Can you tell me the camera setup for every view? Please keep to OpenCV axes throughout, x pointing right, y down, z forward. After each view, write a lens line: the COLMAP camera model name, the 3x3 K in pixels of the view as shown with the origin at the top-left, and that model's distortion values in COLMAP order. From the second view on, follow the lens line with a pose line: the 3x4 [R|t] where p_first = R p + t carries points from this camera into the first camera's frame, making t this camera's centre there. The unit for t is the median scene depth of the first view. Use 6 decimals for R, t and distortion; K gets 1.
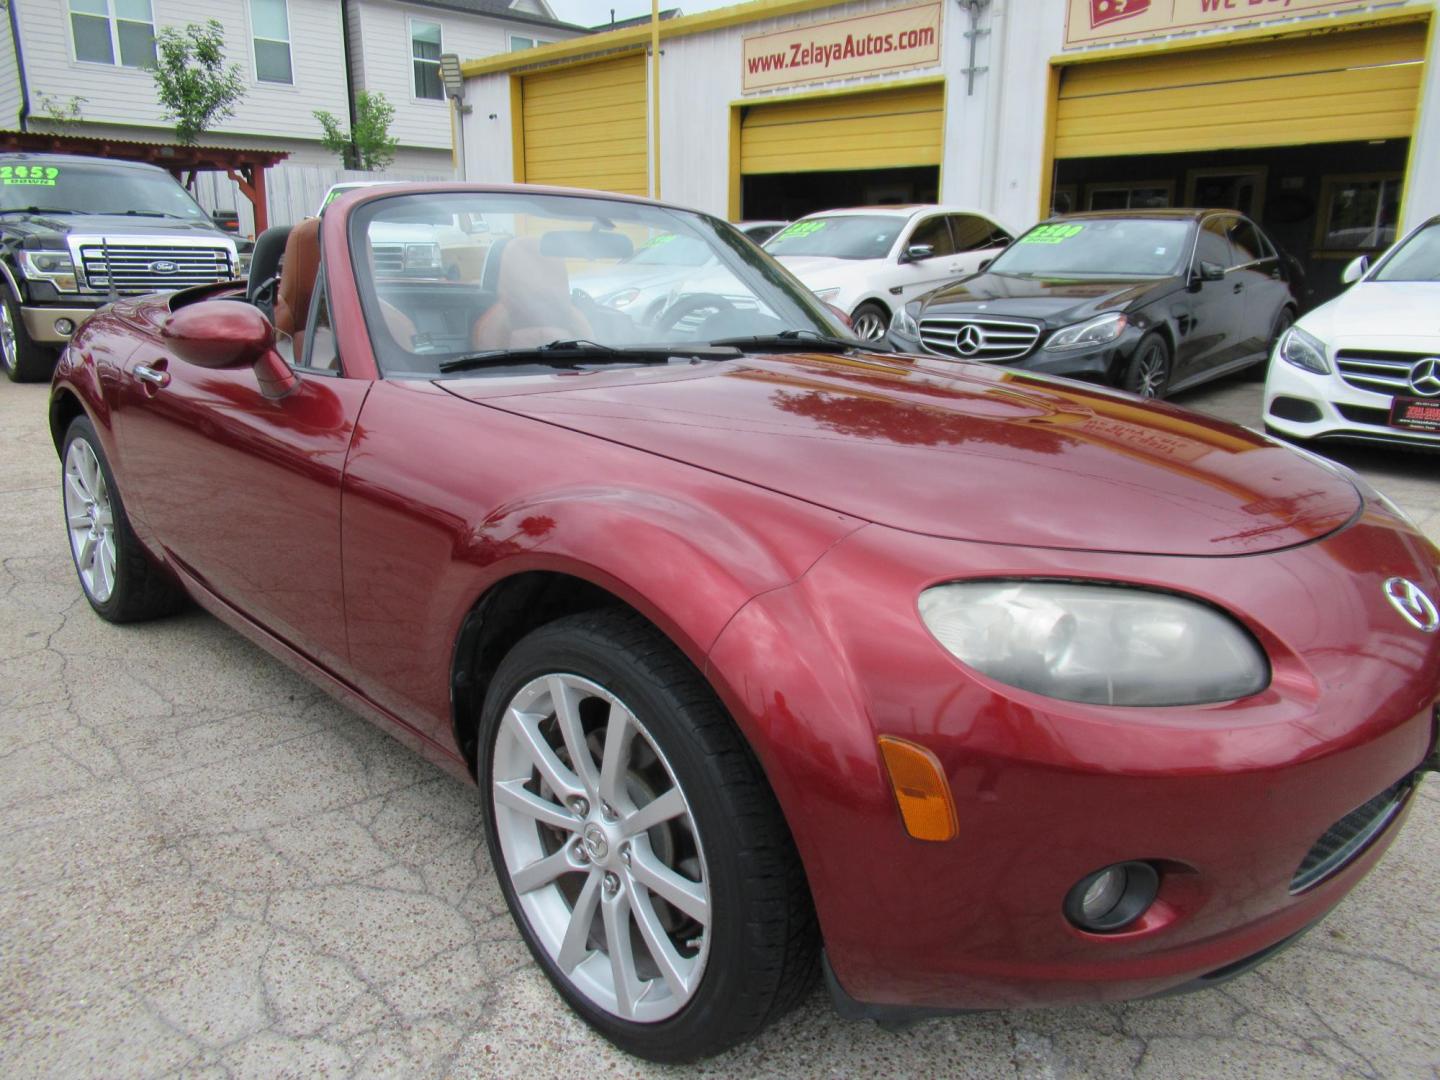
lens RADIAL K [[1057.1, 0, 707.5], [0, 1057.1, 547.4], [0, 0, 1]] dist [0.003720, -0.004964]
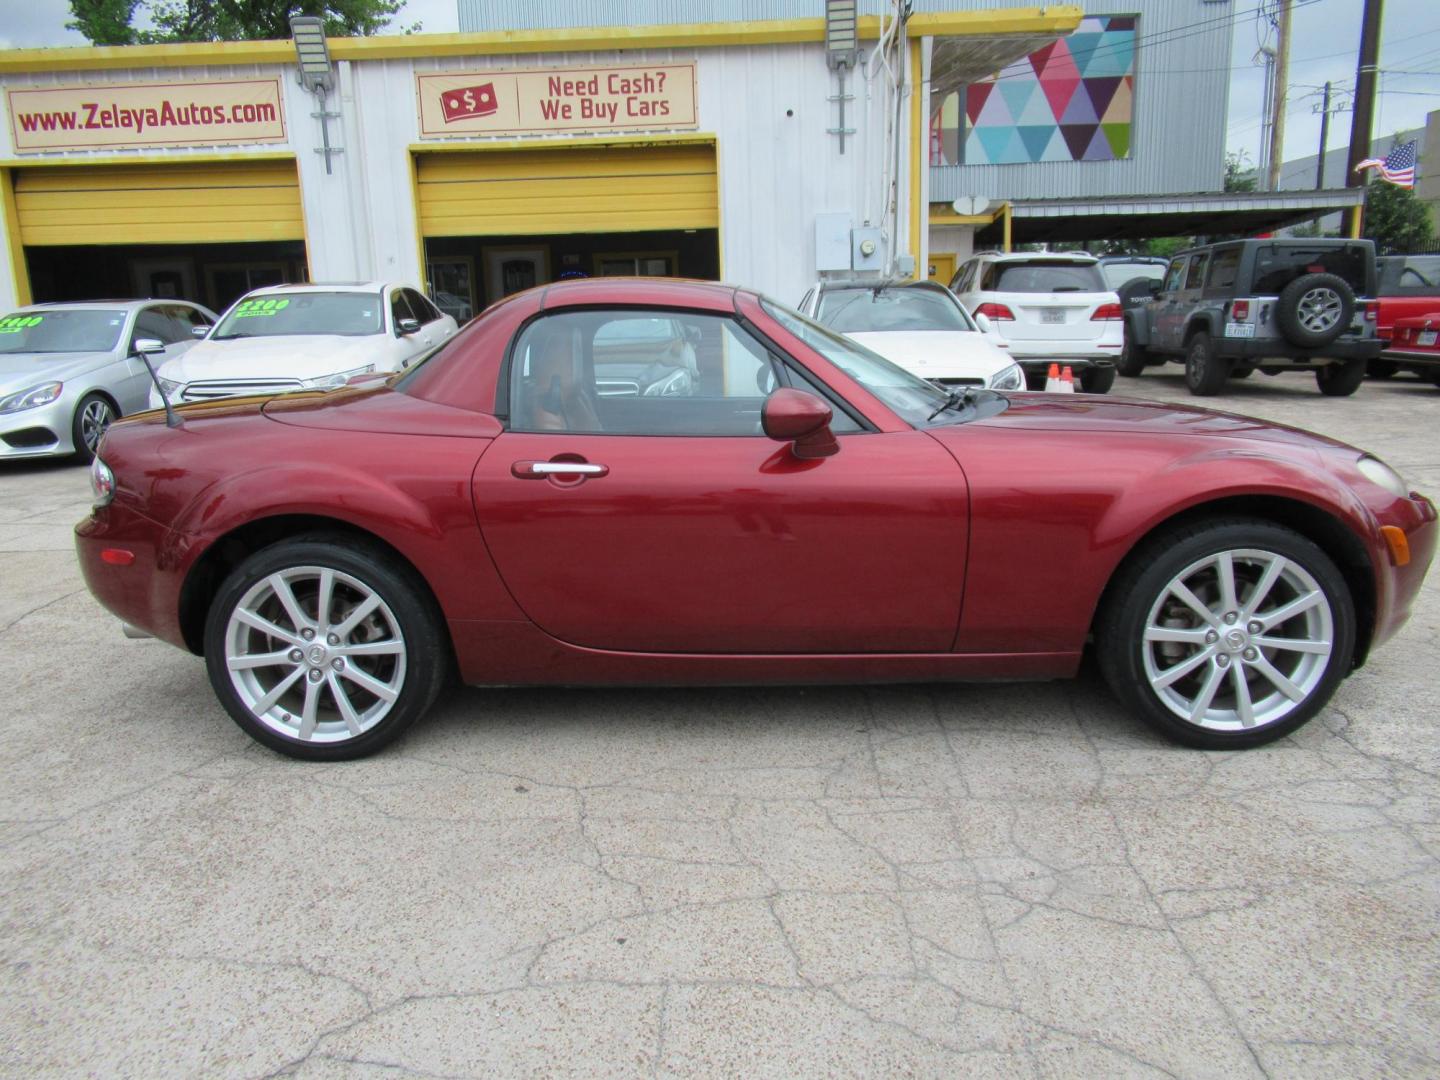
lens RADIAL K [[1057.1, 0, 734.8], [0, 1057.1, 536.6], [0, 0, 1]] dist [0.003720, -0.004964]
pose [[0.706252, -0.177594, 0.685323, -0.494192], [0.224990, 0.974144, 0.020579, -0.045345], [-0.671258, 0.139657, 0.727948, 0.100820]]
